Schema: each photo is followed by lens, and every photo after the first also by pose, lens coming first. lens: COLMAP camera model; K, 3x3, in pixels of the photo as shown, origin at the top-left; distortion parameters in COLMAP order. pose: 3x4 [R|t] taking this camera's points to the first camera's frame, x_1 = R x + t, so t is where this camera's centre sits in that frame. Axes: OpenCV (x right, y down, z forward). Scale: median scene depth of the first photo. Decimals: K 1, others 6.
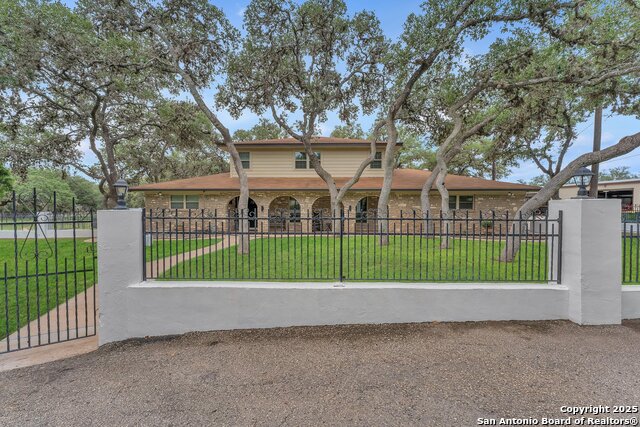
lens RADIAL K [[252.2, 0, 320.0], [0, 252.2, 213.5], [0, 0, 1]] dist [0.000257, -0.000132]
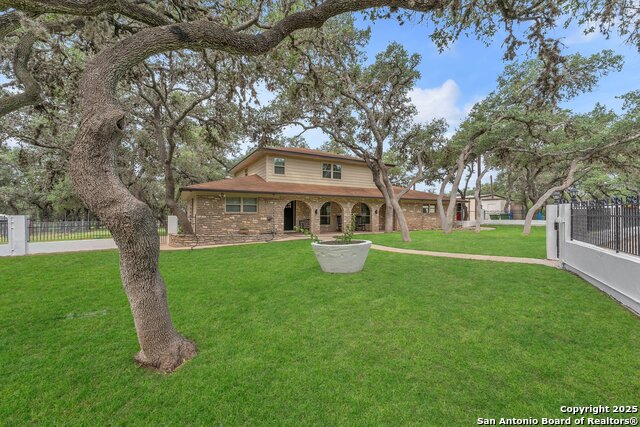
lens RADIAL K [[252.2, 0, 320.0], [0, 252.2, 213.5], [0, 0, 1]] dist [0.000257, -0.000132]
pose [[0.865291, 0.003080, 0.501260, -0.755301], [0.016972, 0.999228, -0.035438, 0.026079], [-0.500982, 0.039171, 0.864571, 0.035578]]
